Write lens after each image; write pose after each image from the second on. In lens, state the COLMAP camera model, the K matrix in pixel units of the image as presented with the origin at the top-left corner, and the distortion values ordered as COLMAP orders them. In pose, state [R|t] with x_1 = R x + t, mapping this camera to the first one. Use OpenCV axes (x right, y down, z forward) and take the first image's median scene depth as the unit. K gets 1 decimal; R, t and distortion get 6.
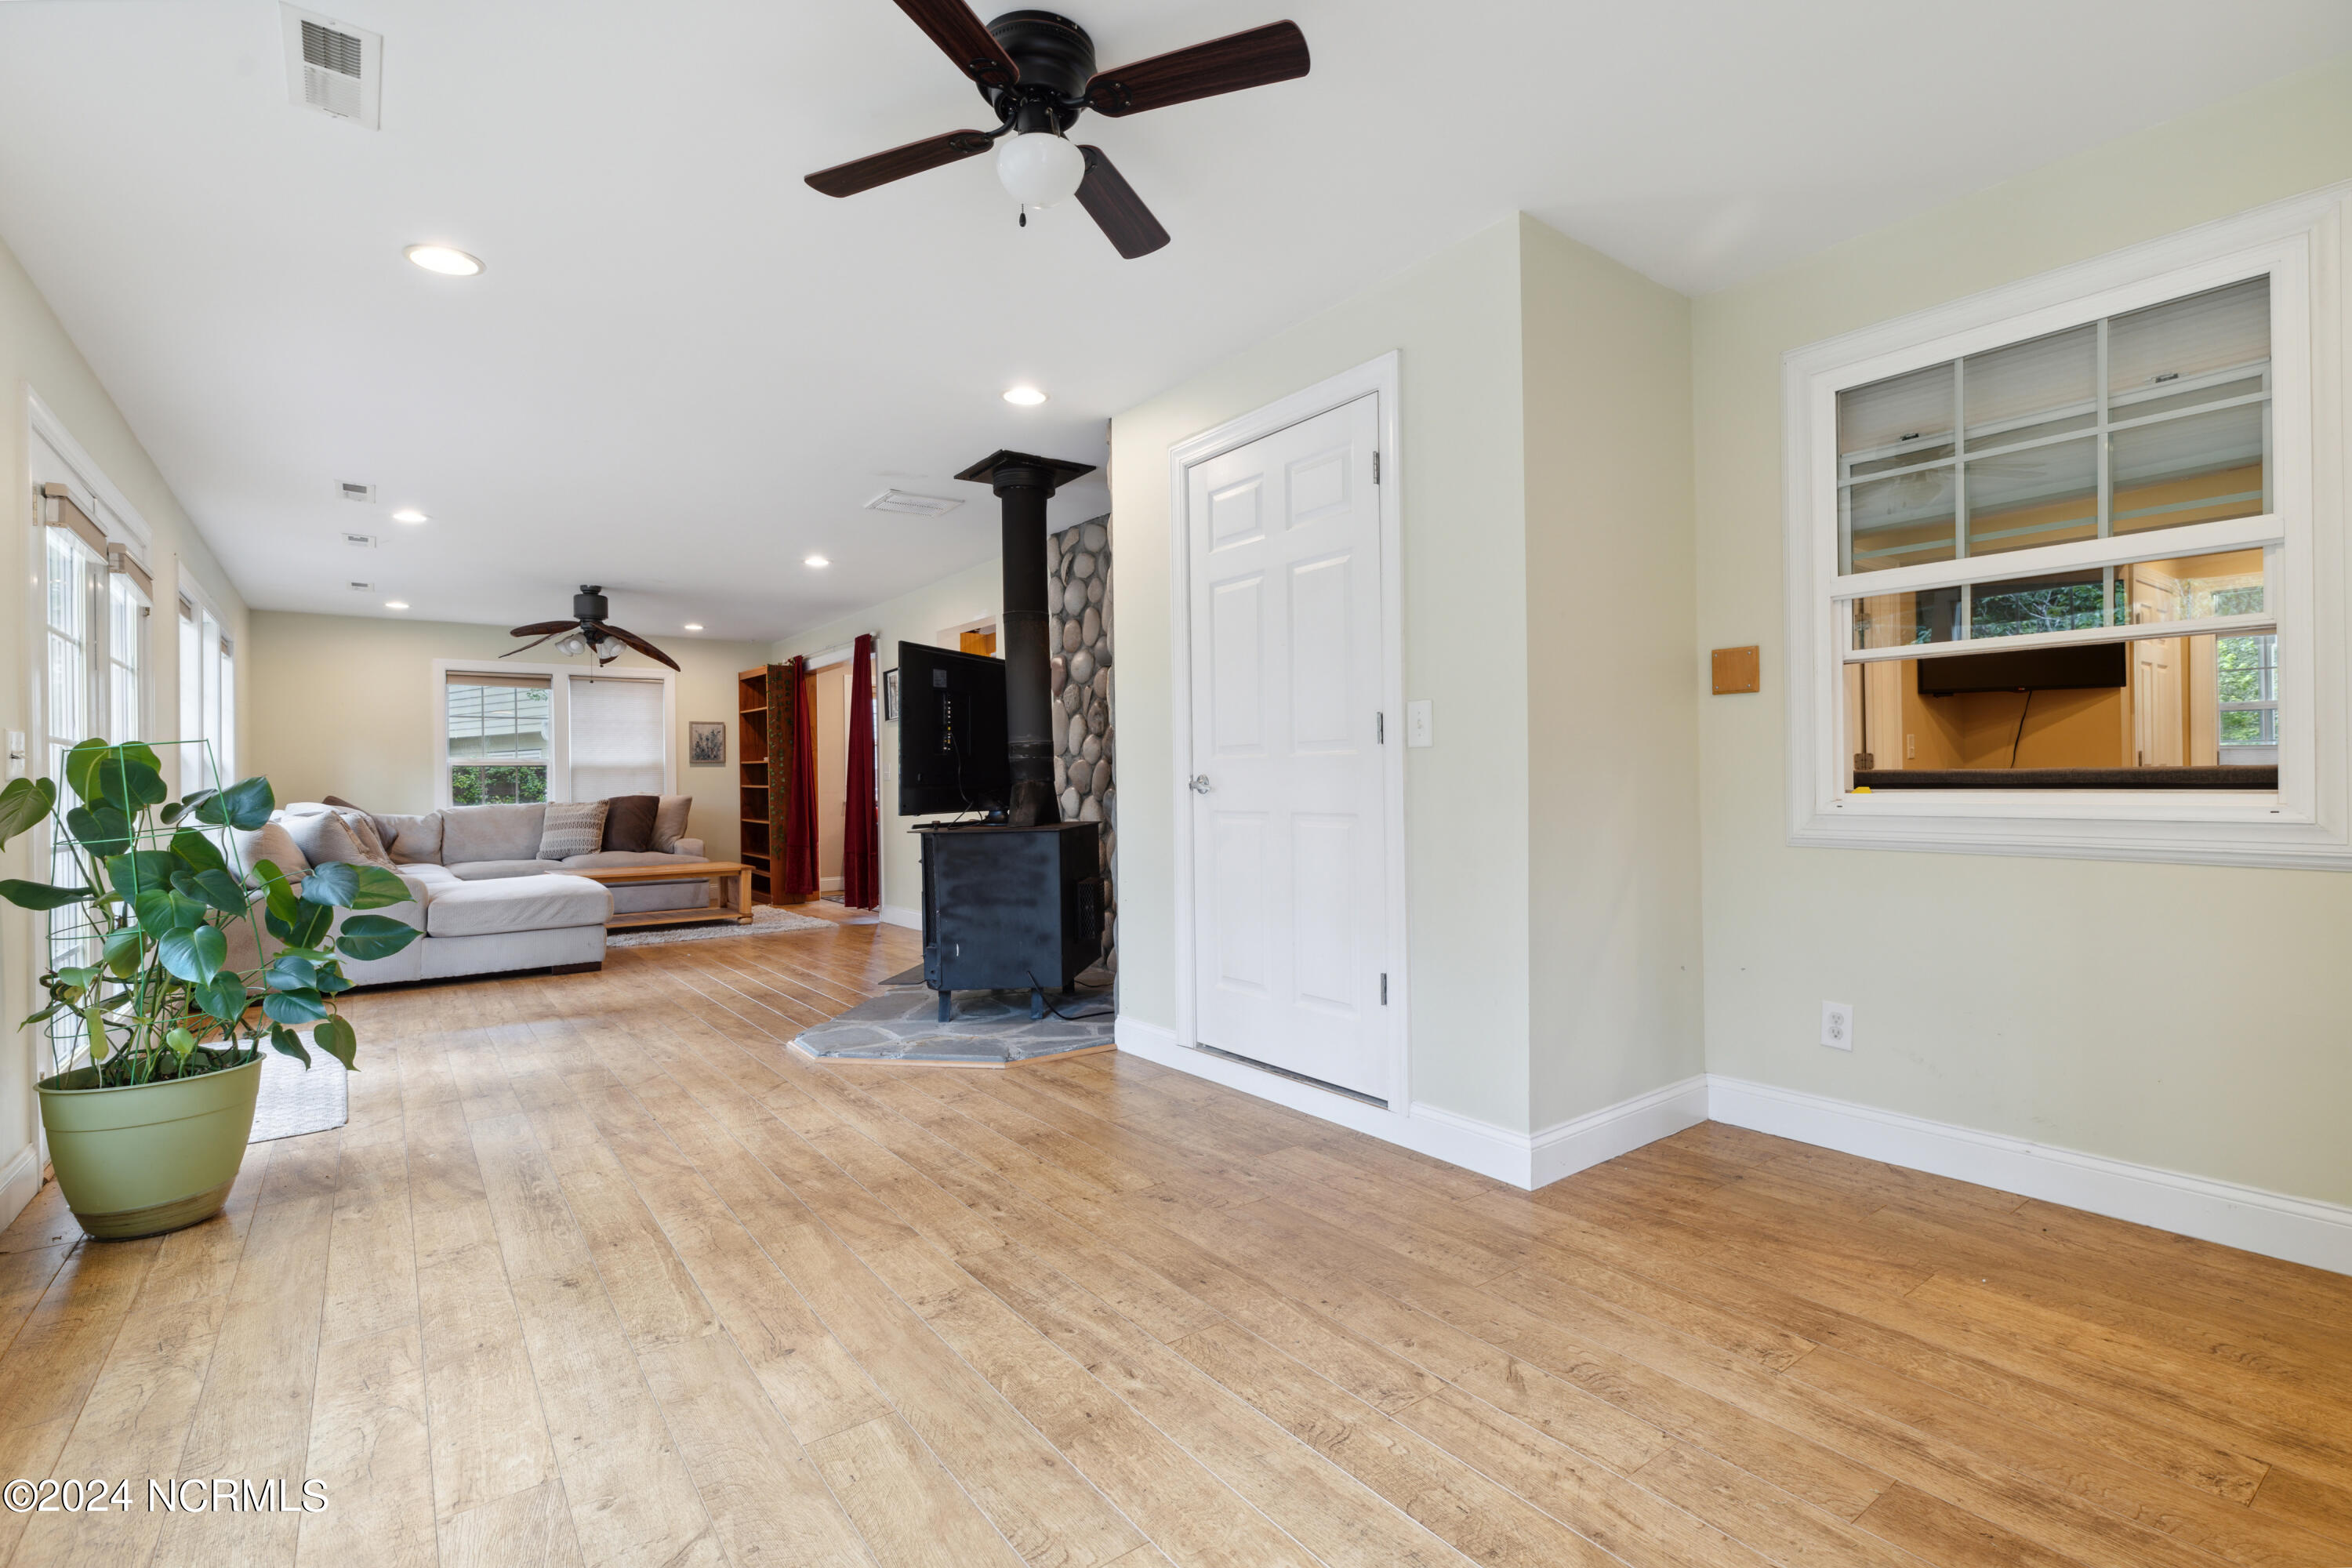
lens RADIAL K [[1082.1, 0, 1167.6], [0, 1082.1, 775.0], [0, 0, 1]] dist [0.016226, -0.000072]
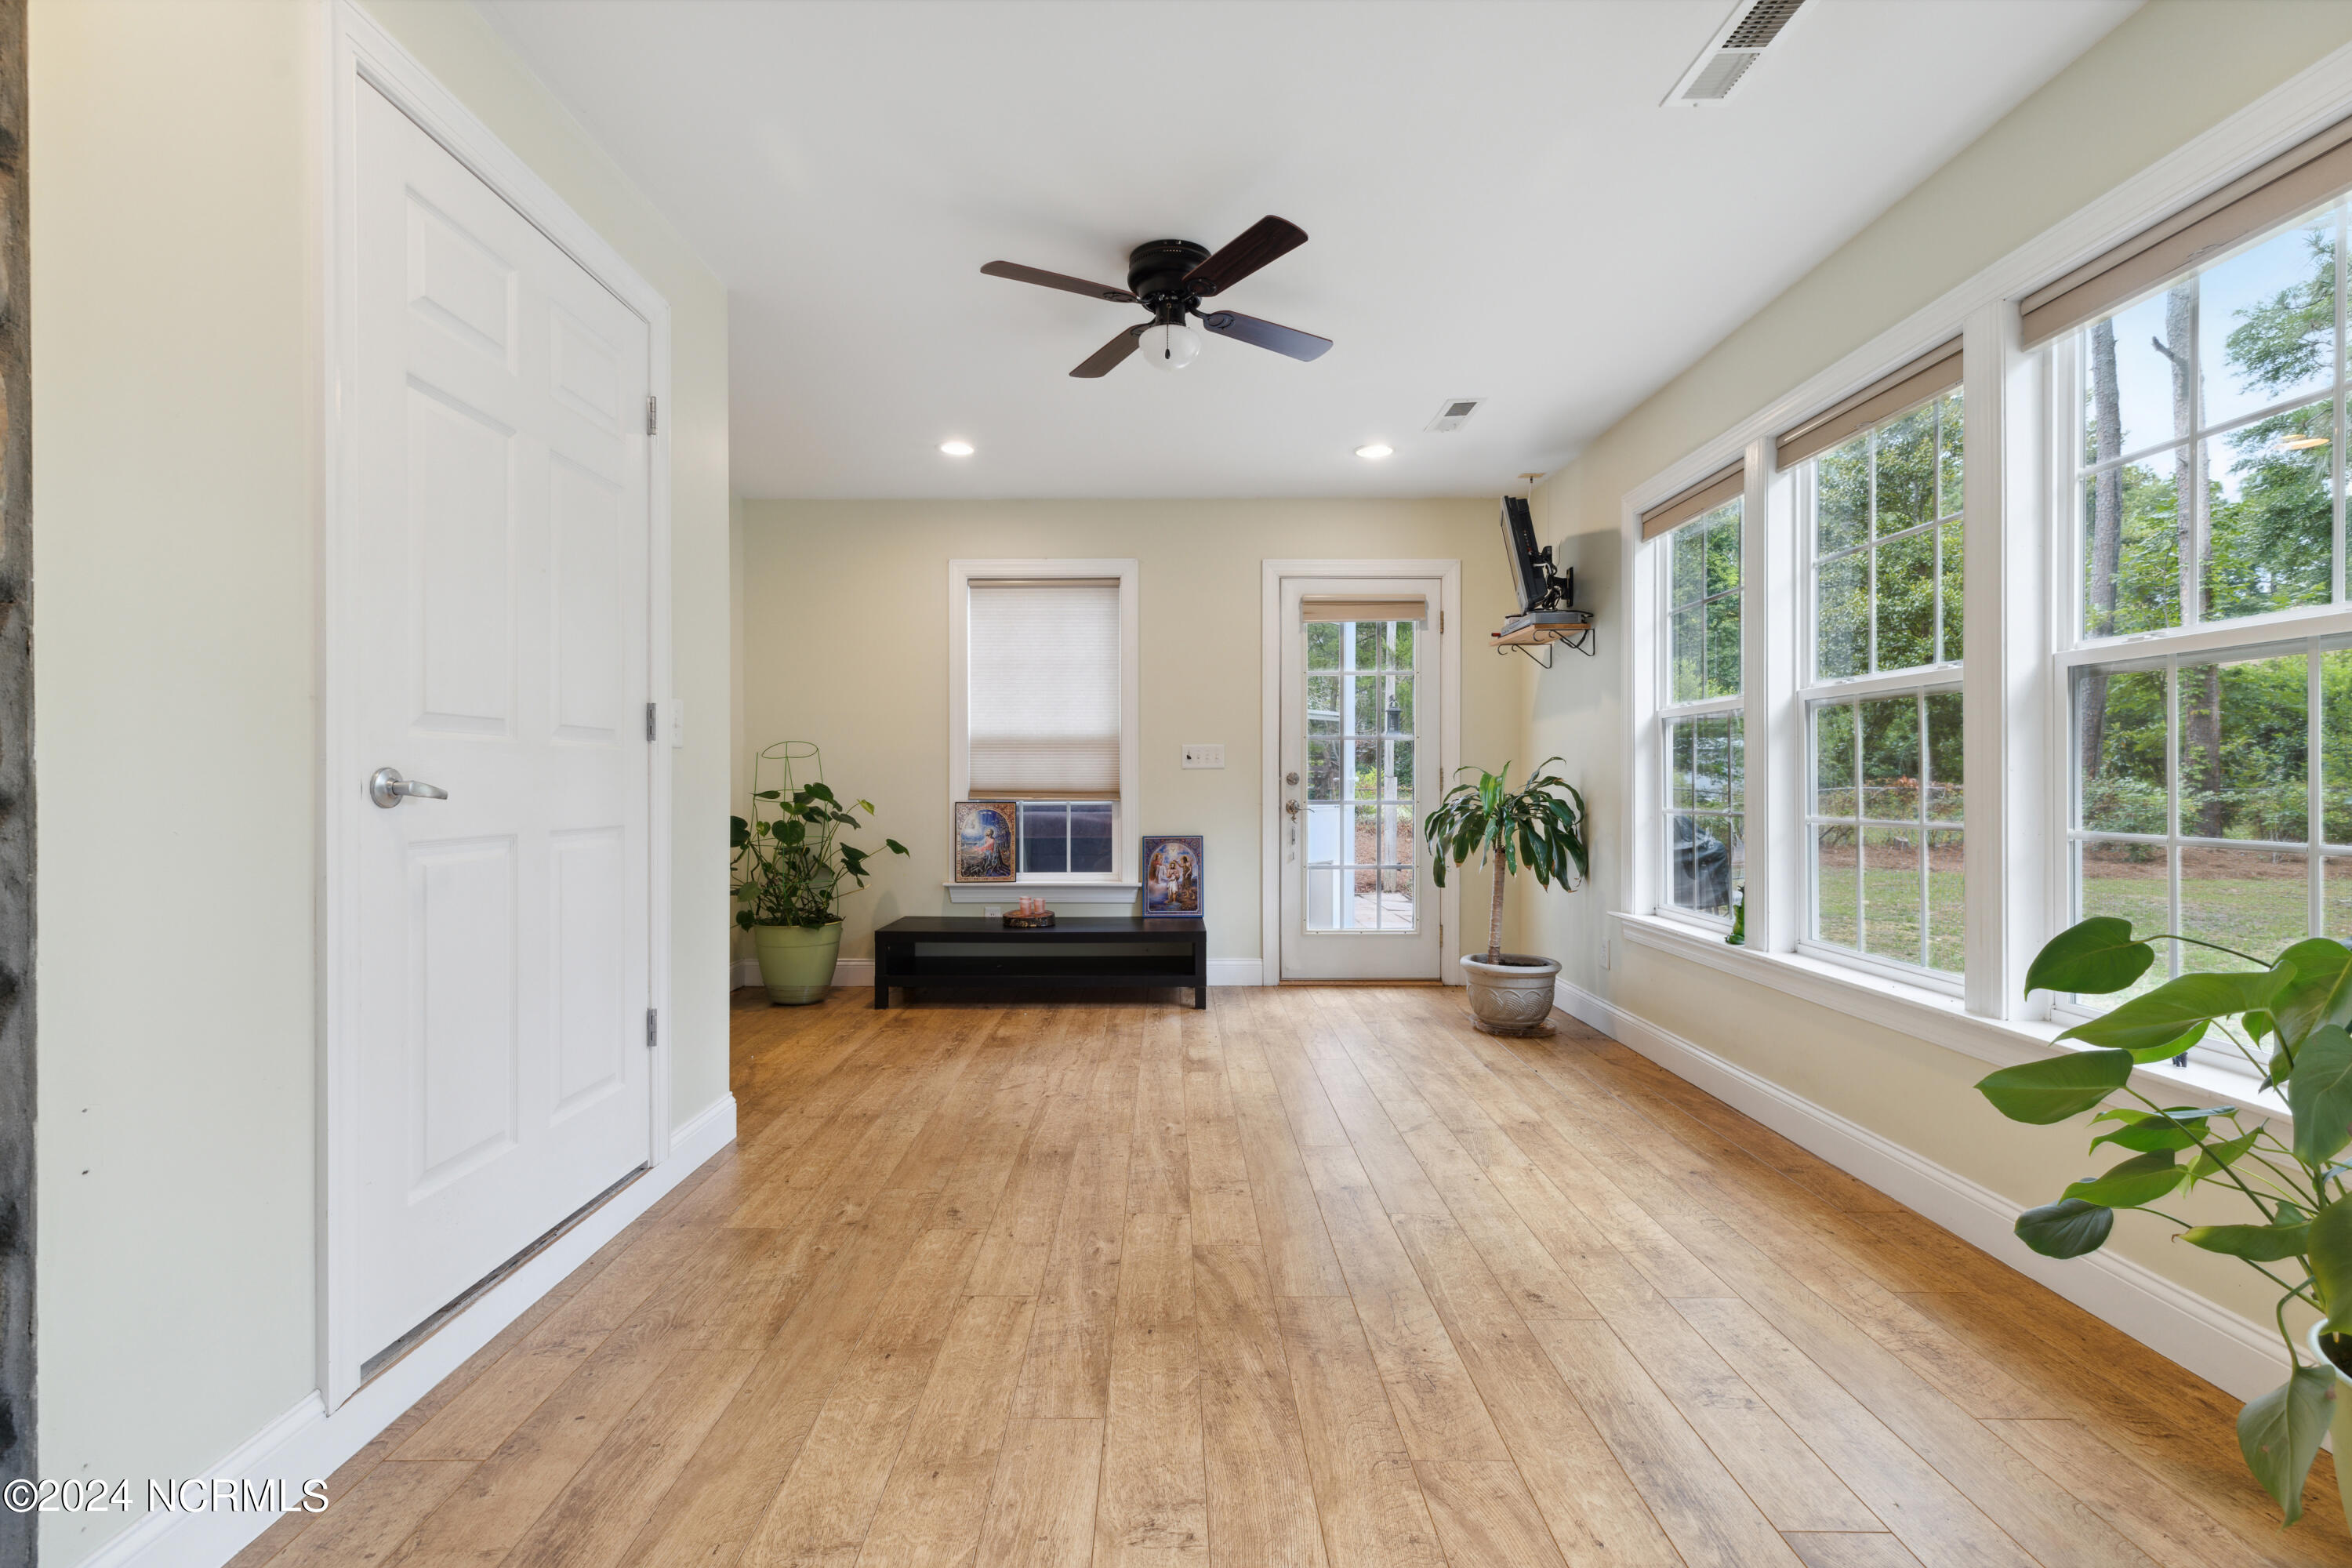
lens RADIAL K [[1051.1, 0, 1163.3], [0, 1051.1, 788.5], [0, 0, 1]] dist [0.002381, 0.000789]
pose [[-0.807001, 0.012927, 0.590409, -1.180557], [0.011678, 0.999914, -0.005931, 0.034713], [-0.590435, 0.002108, -0.807083, 2.734034]]
